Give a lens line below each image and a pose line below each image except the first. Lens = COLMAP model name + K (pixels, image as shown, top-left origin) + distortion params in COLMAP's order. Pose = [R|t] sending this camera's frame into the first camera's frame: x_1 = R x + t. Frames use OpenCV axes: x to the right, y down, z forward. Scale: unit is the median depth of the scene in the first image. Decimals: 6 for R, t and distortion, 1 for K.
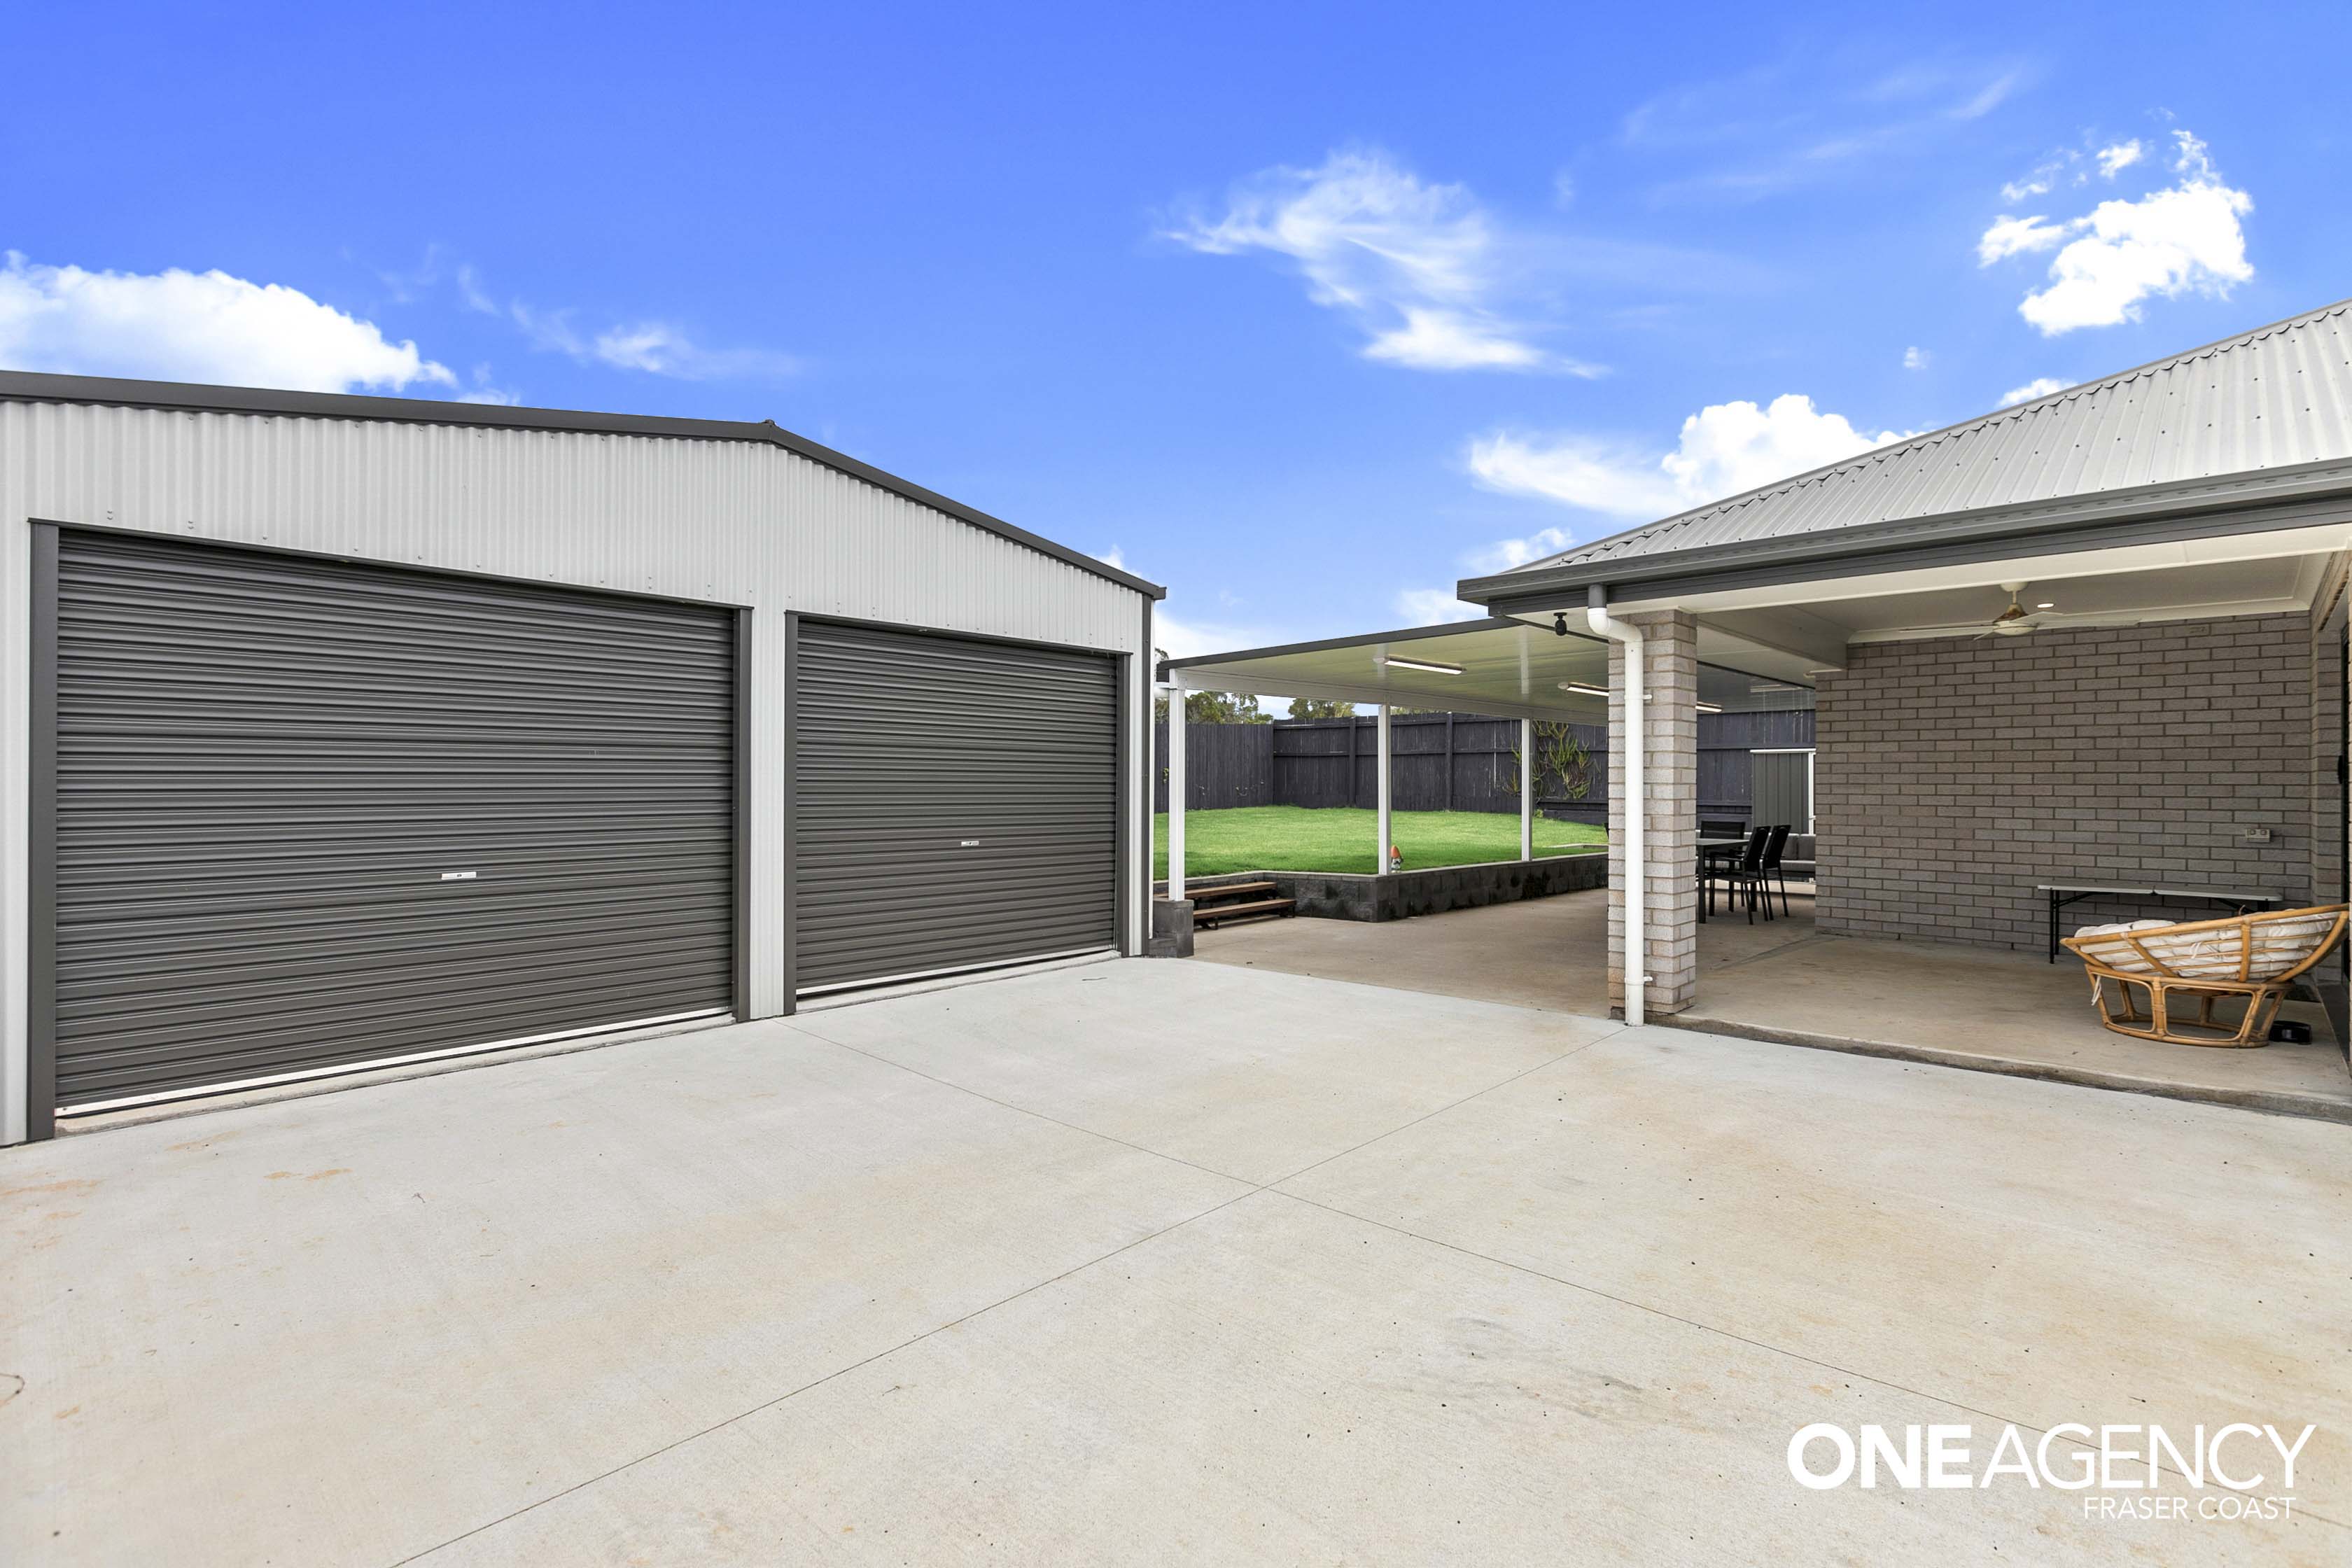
lens RADIAL K [[1090.2, 0, 1166.6], [0, 1090.2, 777.8], [0, 0, 1]] dist [-0.007126, 0.000040]
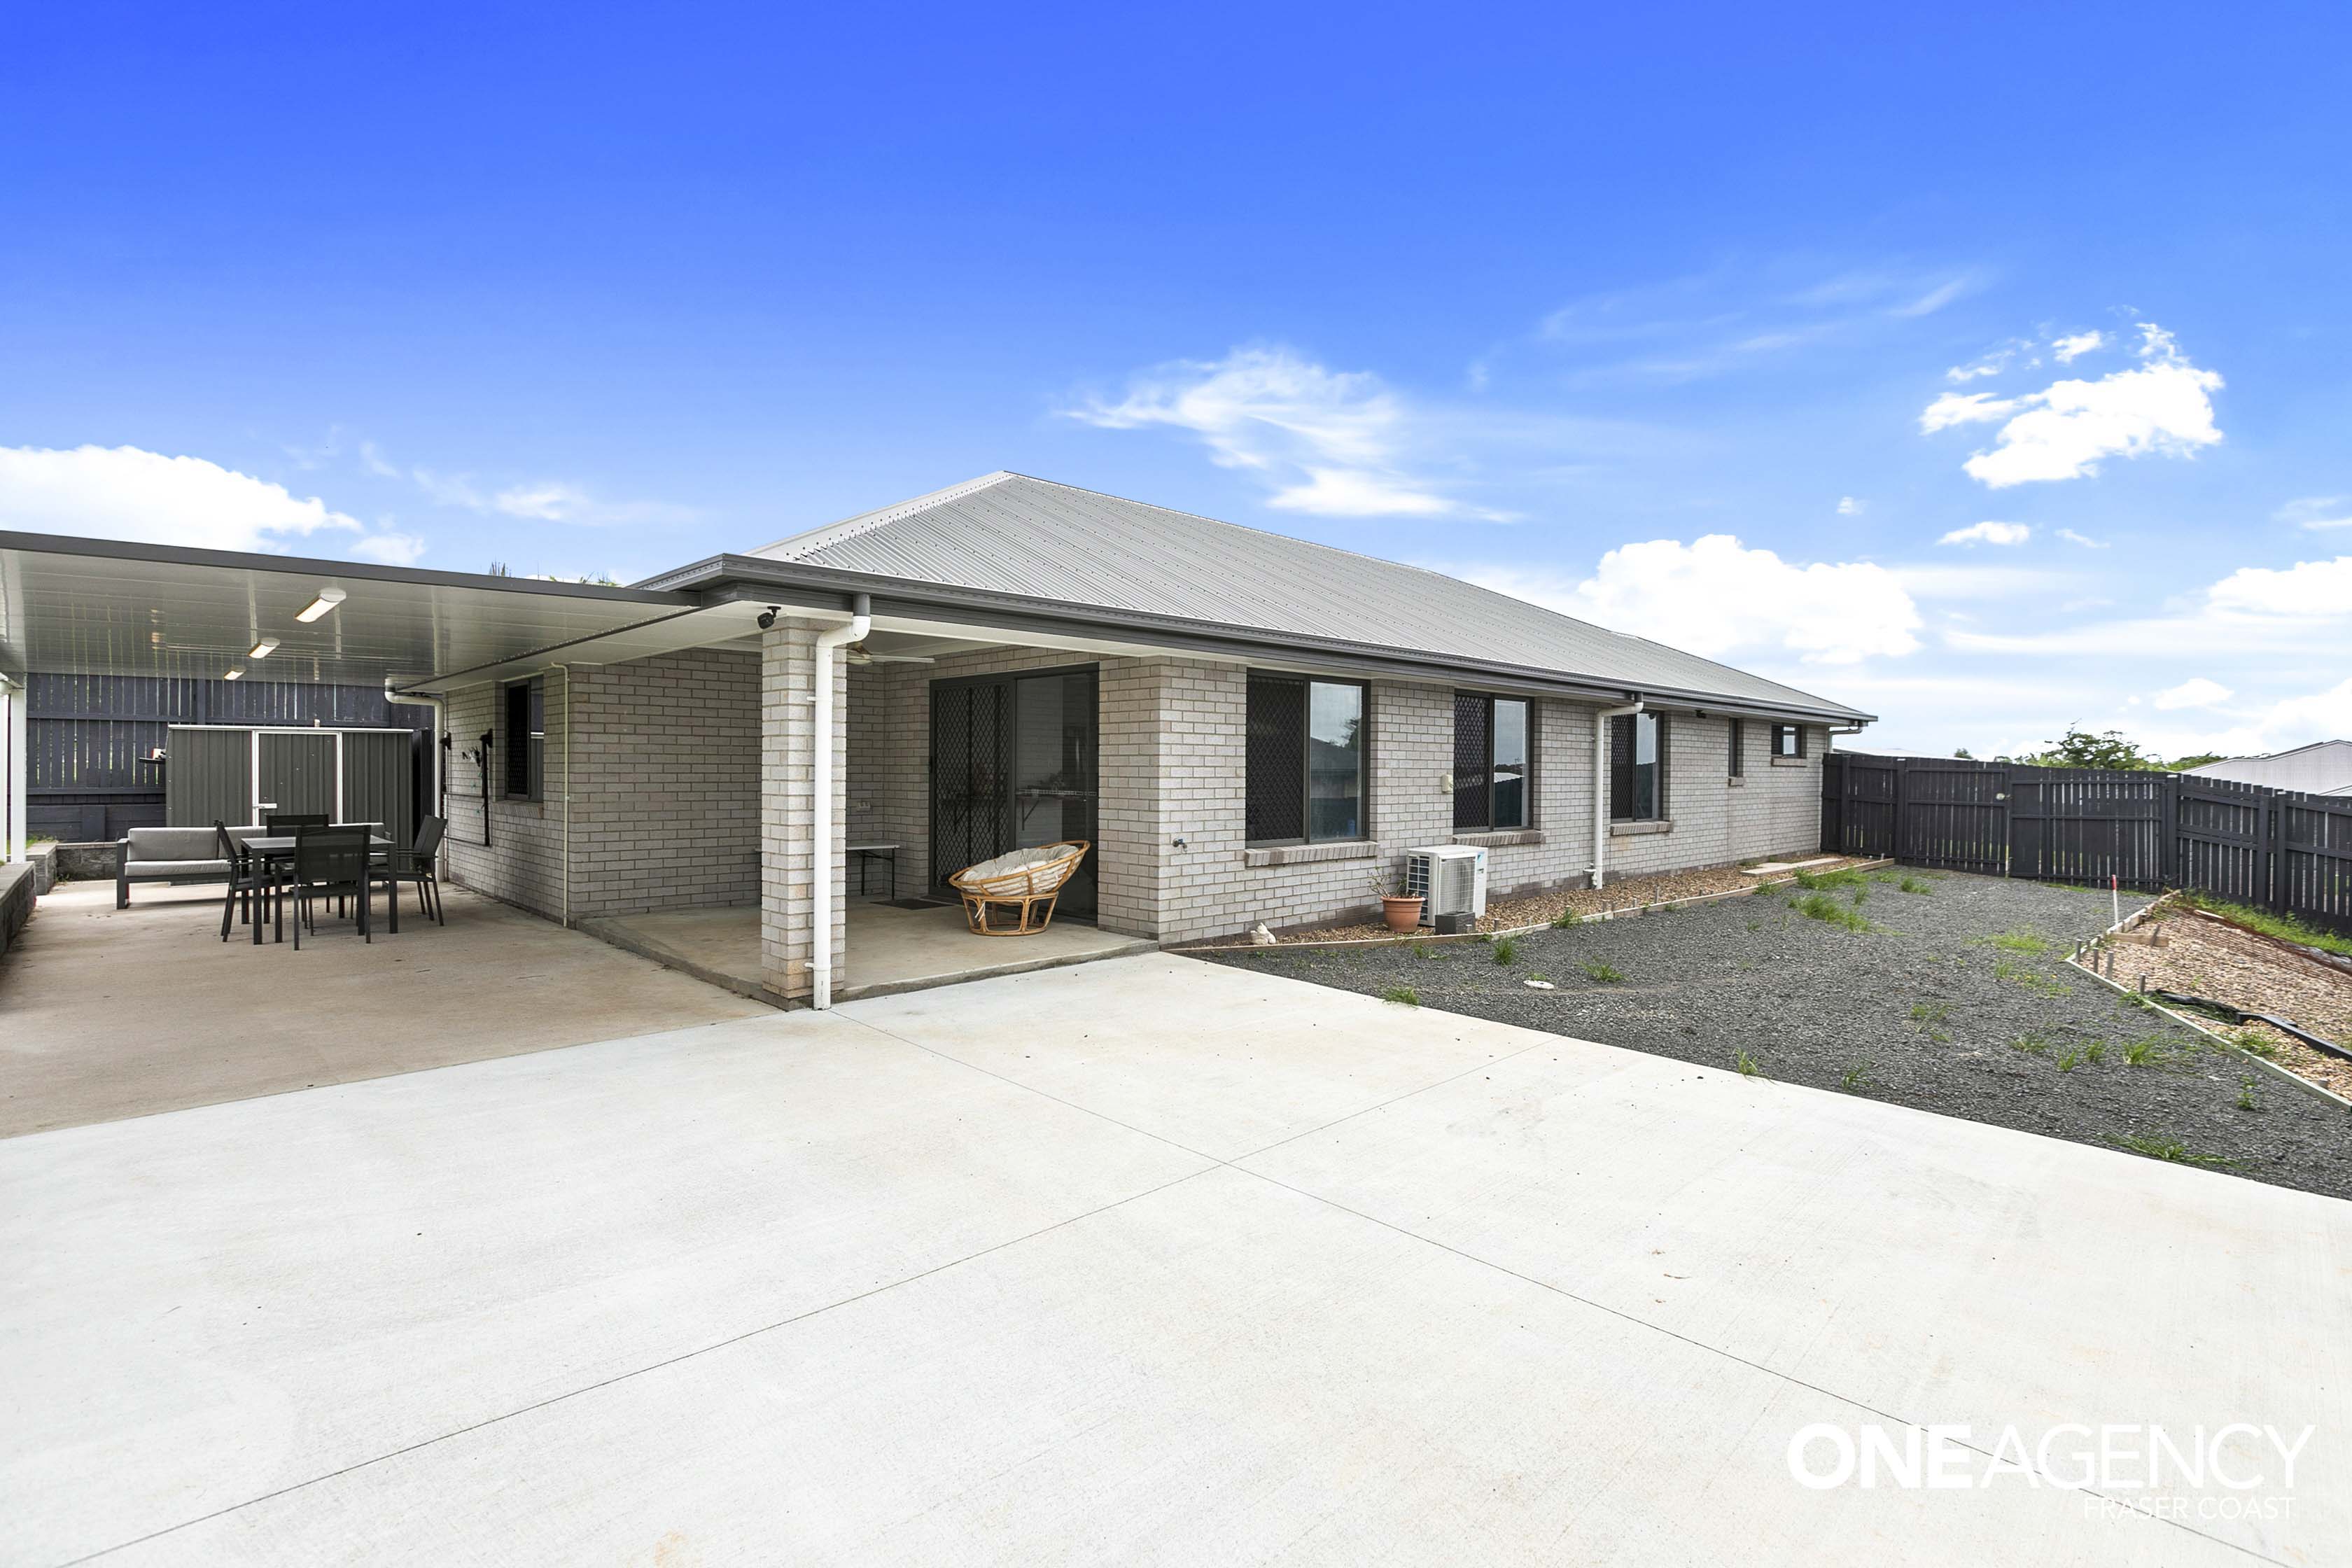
lens RADIAL K [[1090.2, 0, 1166.6], [0, 1090.2, 777.8], [0, 0, 1]] dist [-0.007126, 0.000040]
pose [[0.046794, -0.013074, 0.998819, -0.315884], [-0.012420, 0.999829, 0.013669, -0.008516], [-0.998827, -0.013045, 0.046624, 0.318211]]
